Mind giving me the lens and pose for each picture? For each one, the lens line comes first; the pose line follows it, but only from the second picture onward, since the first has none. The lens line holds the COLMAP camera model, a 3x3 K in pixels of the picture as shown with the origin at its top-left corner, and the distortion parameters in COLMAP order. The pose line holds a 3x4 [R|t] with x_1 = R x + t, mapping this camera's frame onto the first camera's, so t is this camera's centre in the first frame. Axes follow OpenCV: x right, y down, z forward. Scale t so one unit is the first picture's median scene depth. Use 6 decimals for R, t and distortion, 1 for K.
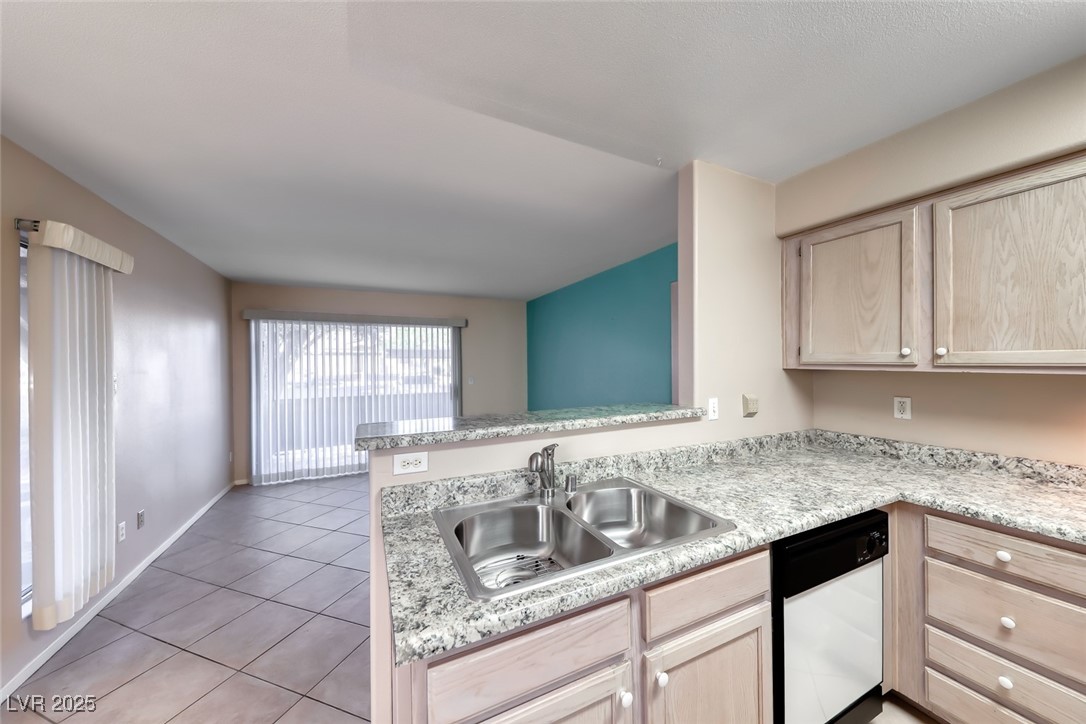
lens RADIAL K [[371.0, 0, 542.0], [0, 371.0, 362.8], [0, 0, 1]] dist [0.016700, -0.008233]
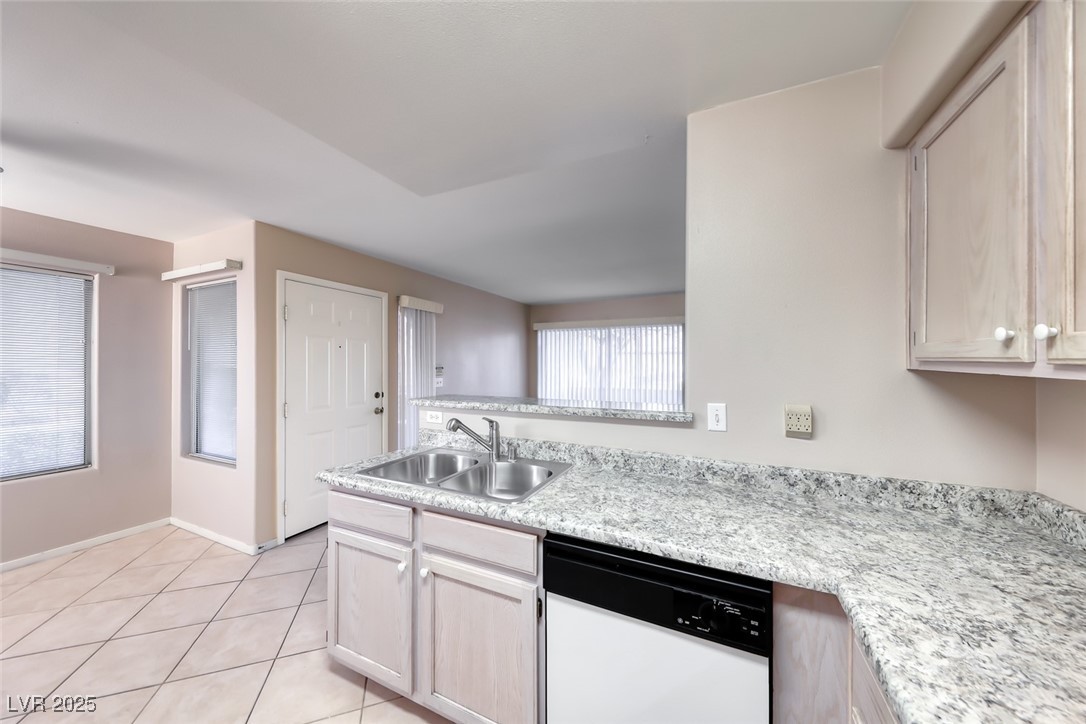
lens RADIAL K [[371.0, 0, 542.0], [0, 371.0, 362.8], [0, 0, 1]] dist [0.016700, -0.008233]
pose [[0.629785, 0.009906, -0.776706, 0.964798], [-0.006547, 0.999951, 0.007445, 0.005045], [0.776742, 0.000397, 0.629819, 0.241893]]
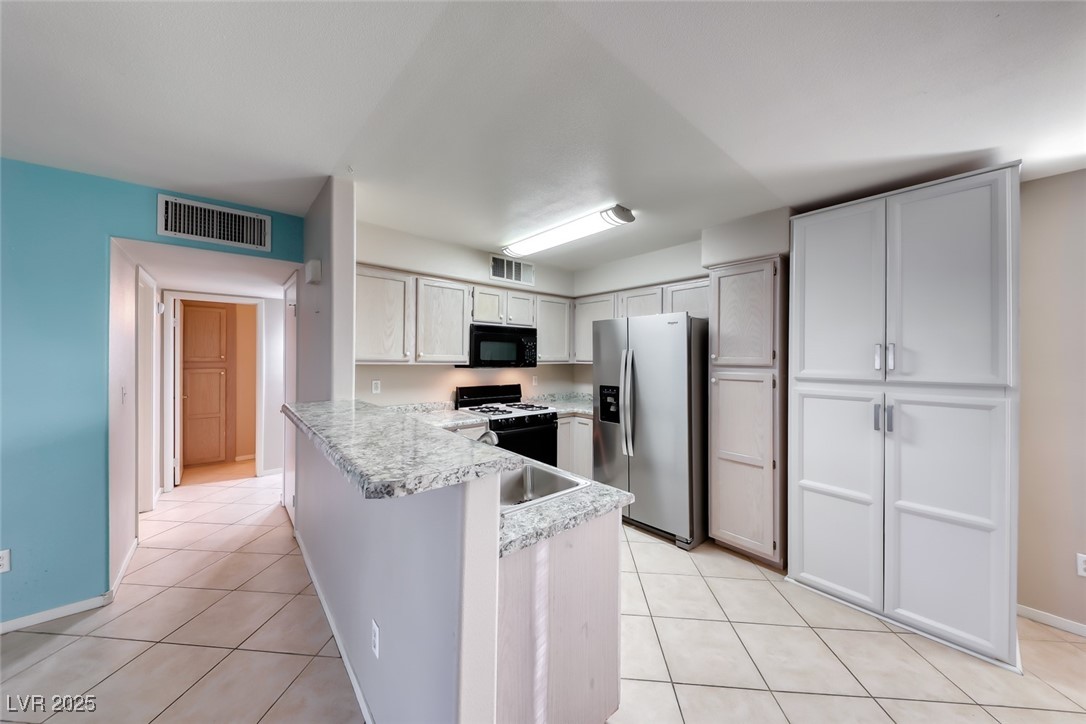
lens RADIAL K [[367.4, 0, 540.7], [0, 367.4, 355.6], [0, 0, 1]] dist [0.003652, -0.000029]
pose [[-0.253106, 0.011193, 0.967374, -0.917900], [-0.005083, 0.999904, -0.012899, -0.000255], [-0.967425, -0.008182, -0.253025, 0.818910]]
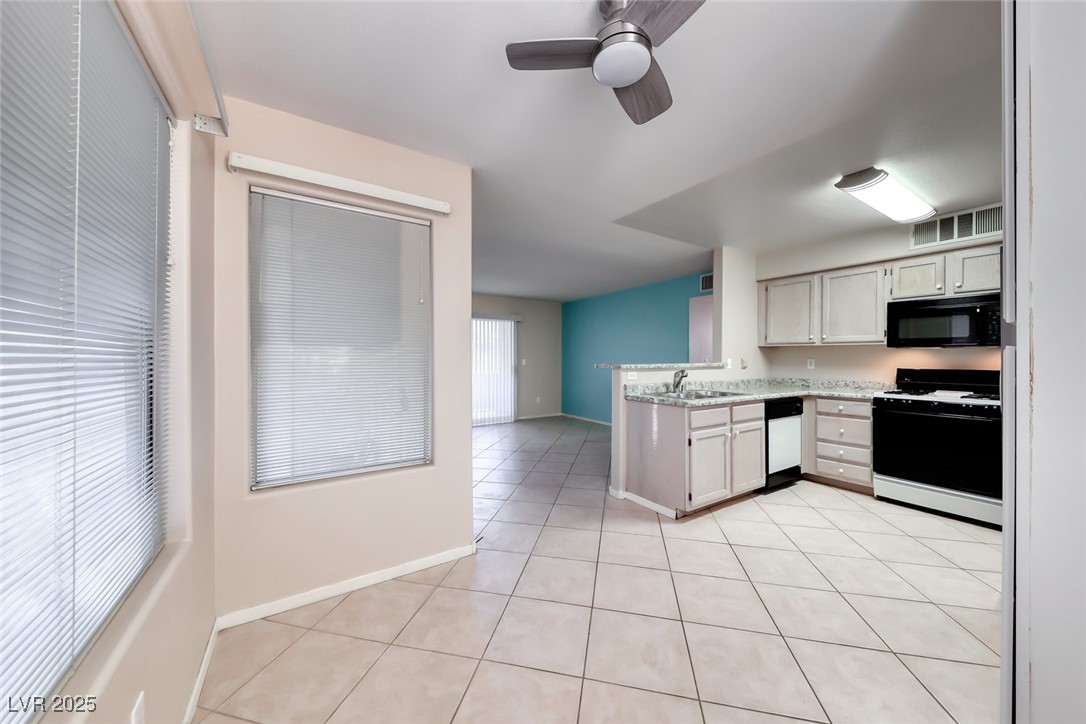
lens RADIAL K [[373.2, 0, 541.3], [0, 373.2, 358.8], [0, 0, 1]] dist [0.010676, -0.000207]
pose [[0.993011, 0.009353, 0.117652, -0.972202], [-0.009354, 0.999956, -0.000543, 0.122788], [-0.117652, -0.000561, 0.993055, -1.122521]]
